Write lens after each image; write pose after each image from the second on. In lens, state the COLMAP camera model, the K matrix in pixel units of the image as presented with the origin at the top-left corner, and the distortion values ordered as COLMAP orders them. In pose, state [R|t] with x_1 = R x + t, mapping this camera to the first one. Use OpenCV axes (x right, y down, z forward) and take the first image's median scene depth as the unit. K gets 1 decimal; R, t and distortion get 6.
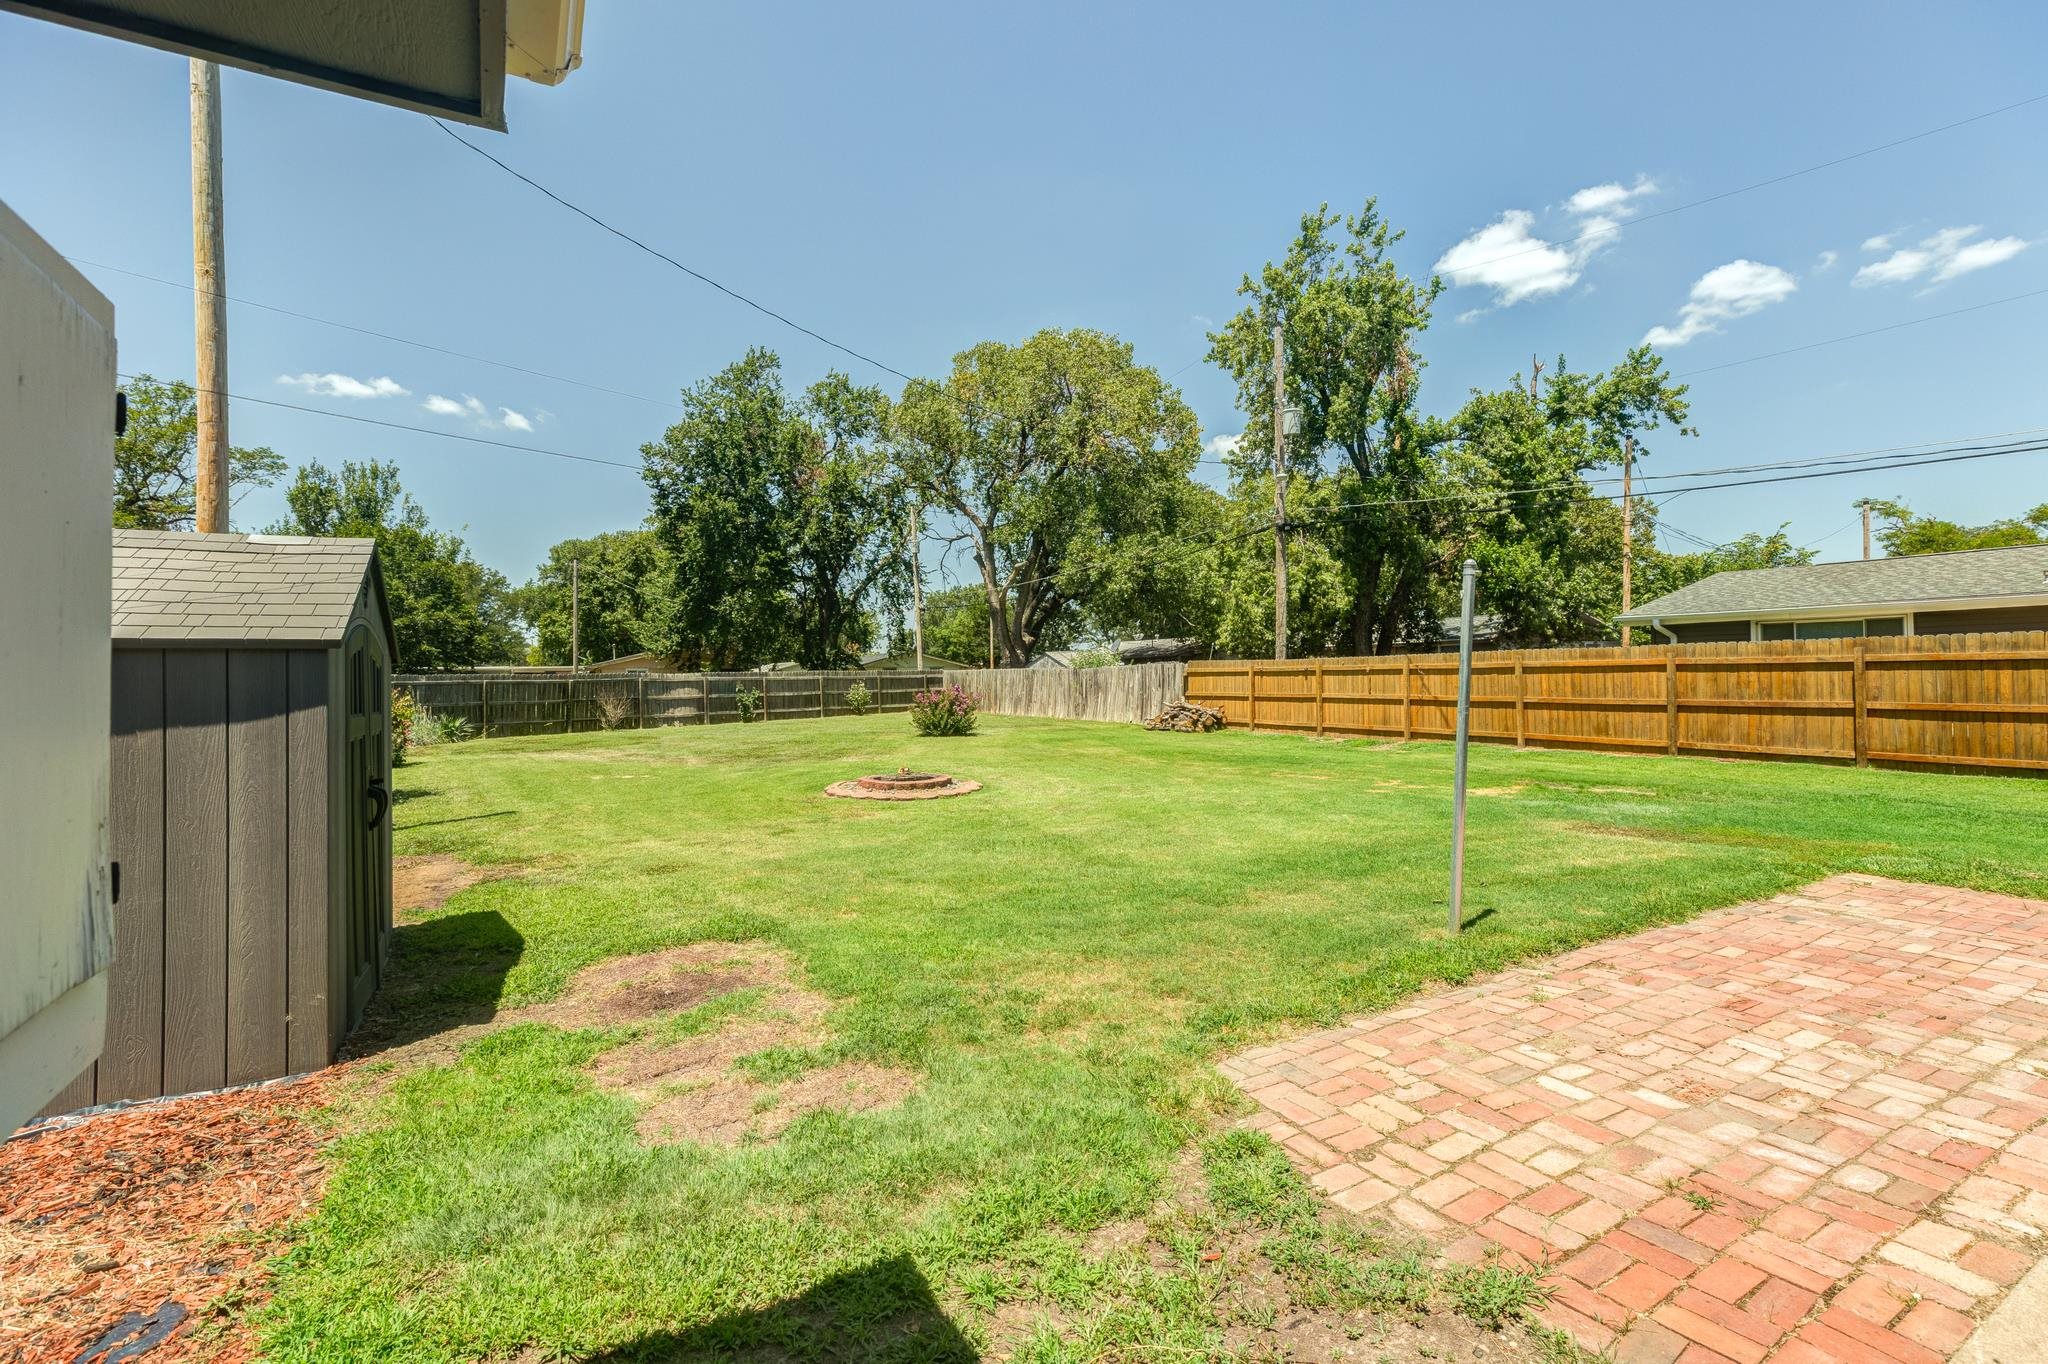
lens RADIAL K [[916.8, 0, 1024.0], [0, 916.8, 682.0], [0, 0, 1]] dist [0.003027, -0.000291]
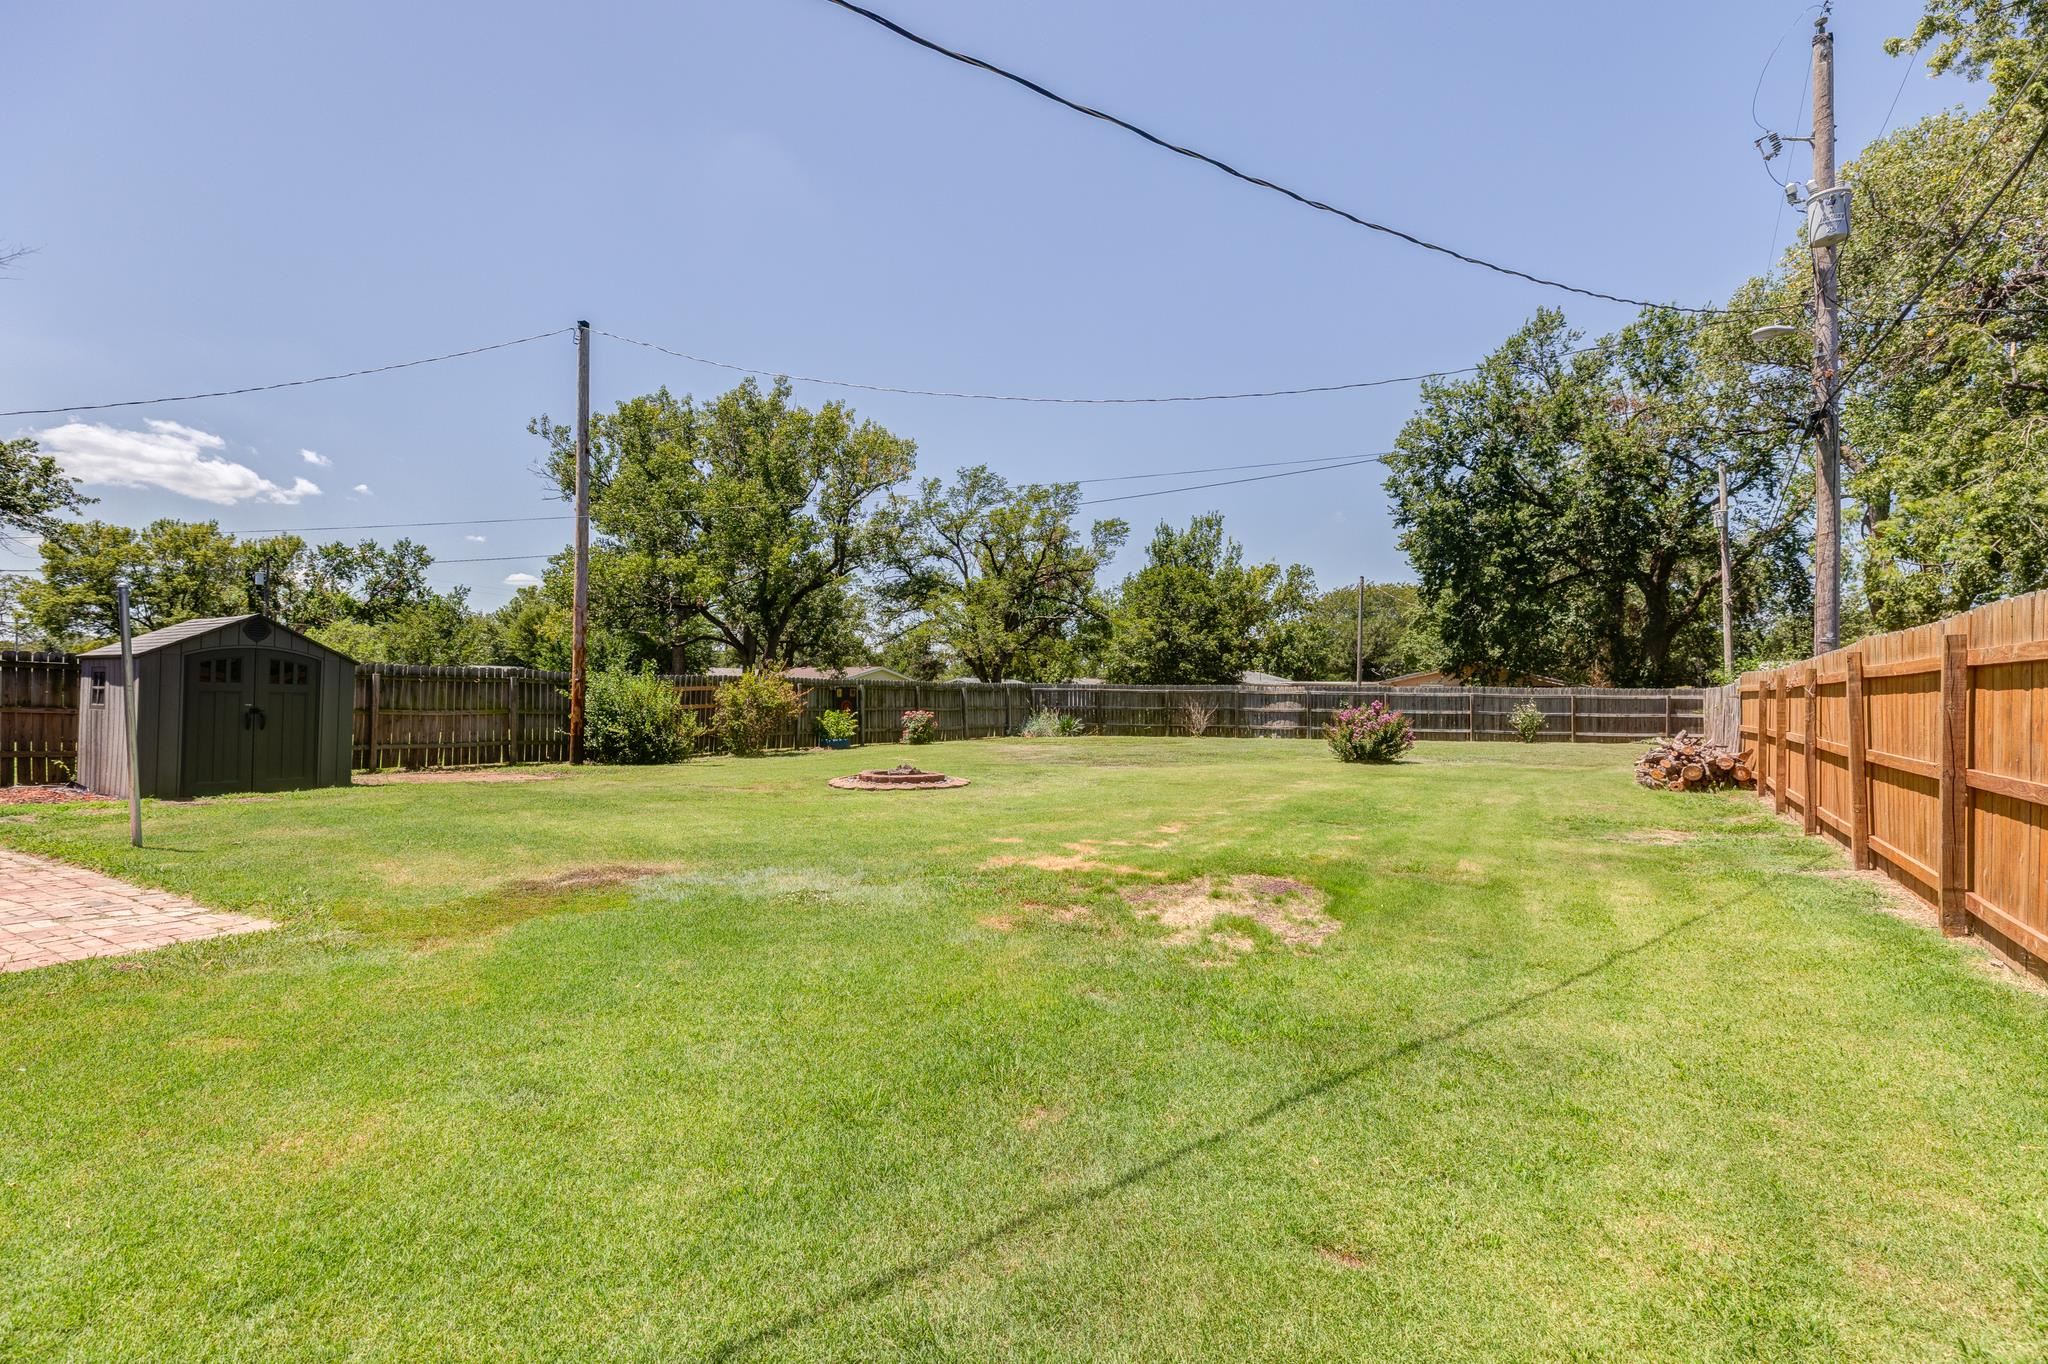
lens RADIAL K [[953.9, 0, 1024.0], [0, 953.9, 682.0], [0, 0, 1]] dist [0.002077, 0.000036]
pose [[0.456523, 0.010288, -0.889652, 0.370544], [-0.024186, 0.999707, -0.000850, -0.005863], [0.889383, 0.021905, 0.456638, 0.220368]]
